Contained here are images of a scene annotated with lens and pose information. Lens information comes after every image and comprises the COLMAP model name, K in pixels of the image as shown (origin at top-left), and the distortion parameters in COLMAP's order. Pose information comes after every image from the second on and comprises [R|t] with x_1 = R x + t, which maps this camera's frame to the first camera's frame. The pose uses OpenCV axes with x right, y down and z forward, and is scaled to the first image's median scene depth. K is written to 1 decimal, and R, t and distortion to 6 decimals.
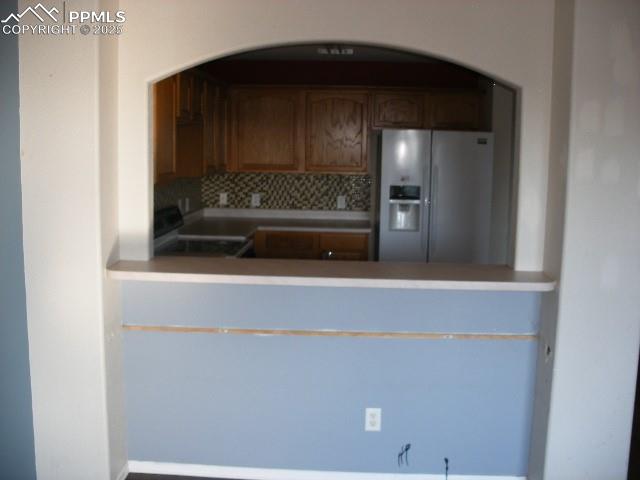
lens RADIAL K [[662.9, 0, 320.0], [0, 662.9, 240.0], [0, 0, 1]] dist [-0.228628, 0.232002]
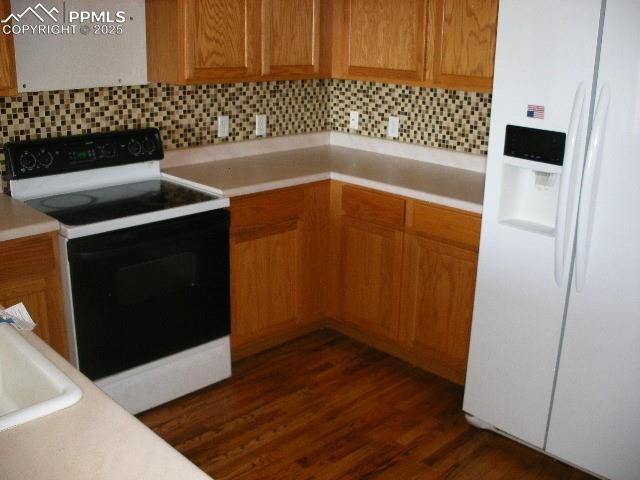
lens RADIAL K [[662.9, 0, 320.0], [0, 662.9, 240.0], [0, 0, 1]] dist [-0.228628, 0.232002]
pose [[0.736937, 0.199613, -0.645816, 0.266499], [-0.102975, 0.977404, 0.184599, -0.063467], [0.668072, -0.069535, 0.740840, 0.498348]]
